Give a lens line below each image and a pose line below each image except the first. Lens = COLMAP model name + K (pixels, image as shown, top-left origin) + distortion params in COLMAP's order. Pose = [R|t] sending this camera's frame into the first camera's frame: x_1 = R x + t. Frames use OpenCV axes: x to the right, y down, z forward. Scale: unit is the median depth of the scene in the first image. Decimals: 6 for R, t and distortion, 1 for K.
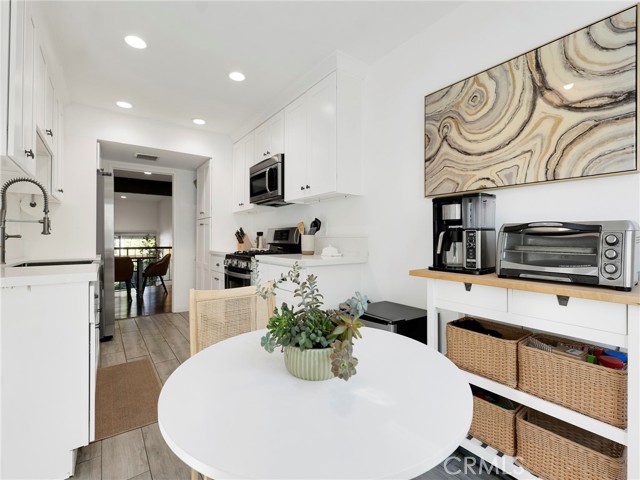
lens RADIAL K [[287.7, 0, 319.8], [0, 287.7, 240.8], [0, 0, 1]] dist [0.000433, -0.000291]
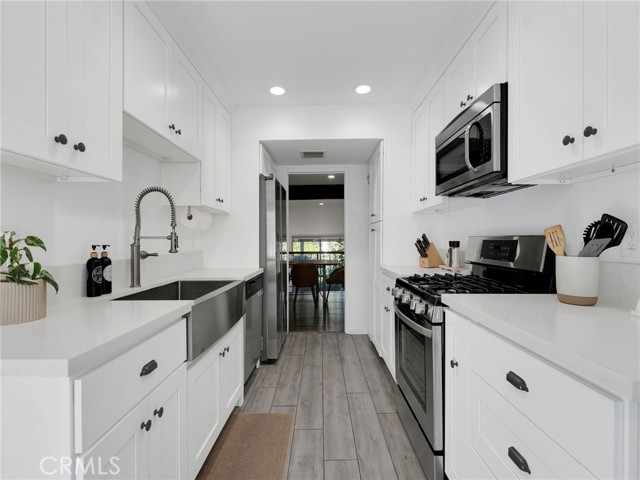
lens RADIAL K [[287.7, 0, 319.8], [0, 287.7, 240.8], [0, 0, 1]] dist [0.000433, -0.000291]
pose [[0.795362, -0.000890, -0.606135, -0.072000], [0.001594, 0.999999, 0.000624, -0.036579], [0.606133, -0.001463, 0.795362, 0.380836]]
